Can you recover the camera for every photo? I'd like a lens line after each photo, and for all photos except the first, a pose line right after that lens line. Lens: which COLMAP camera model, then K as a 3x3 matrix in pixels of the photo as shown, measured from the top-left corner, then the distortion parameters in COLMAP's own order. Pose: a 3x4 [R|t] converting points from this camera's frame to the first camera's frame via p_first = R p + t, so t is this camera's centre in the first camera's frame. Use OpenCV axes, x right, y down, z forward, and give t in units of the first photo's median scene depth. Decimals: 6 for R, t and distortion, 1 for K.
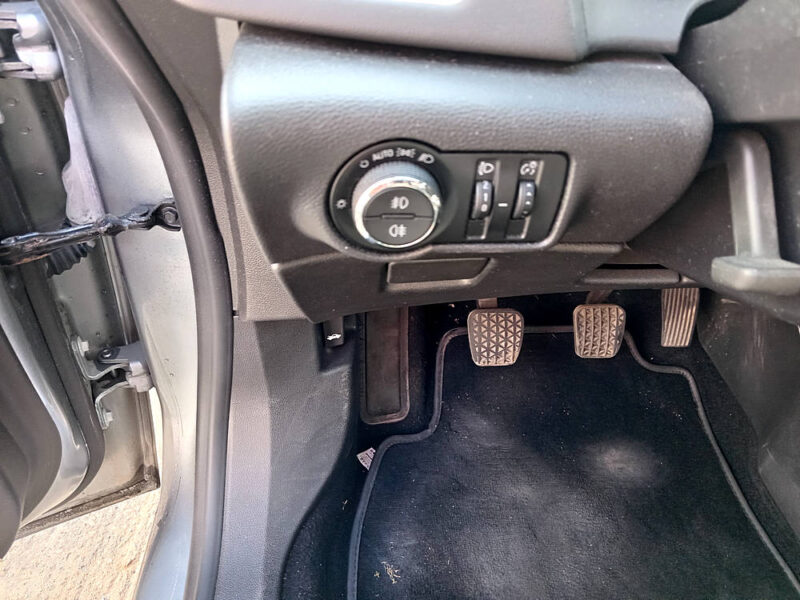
lens RADIAL K [[581.1, 0, 400.7], [0, 581.1, 296.8], [0, 0, 1]] dist [0.004479, -0.011938]
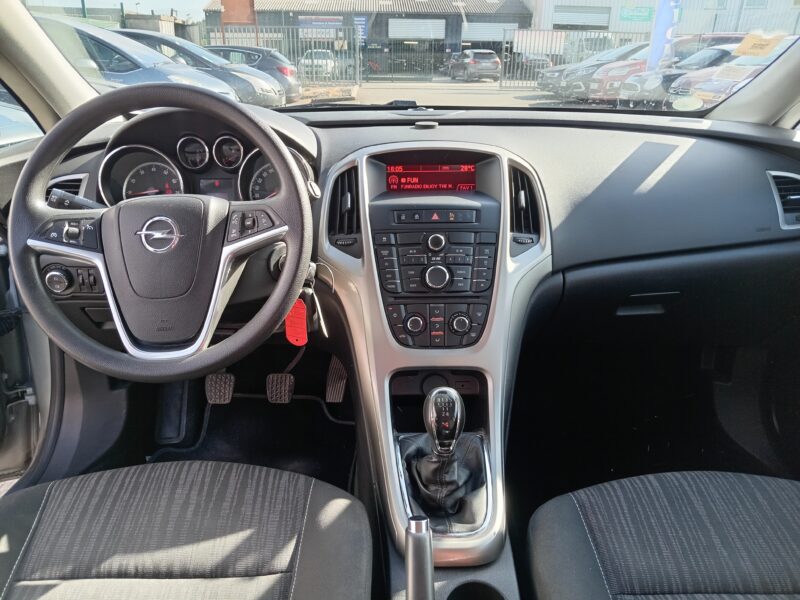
lens RADIAL K [[581.1, 0, 397.9], [0, 581.1, 296.3], [0, 0, 1]] dist [0.004479, -0.011938]
pose [[0.998162, 0.003827, -0.060474, 0.864403], [-0.023751, 0.942852, -0.332364, 0.409360], [0.055746, 0.333189, 0.941211, -0.869512]]
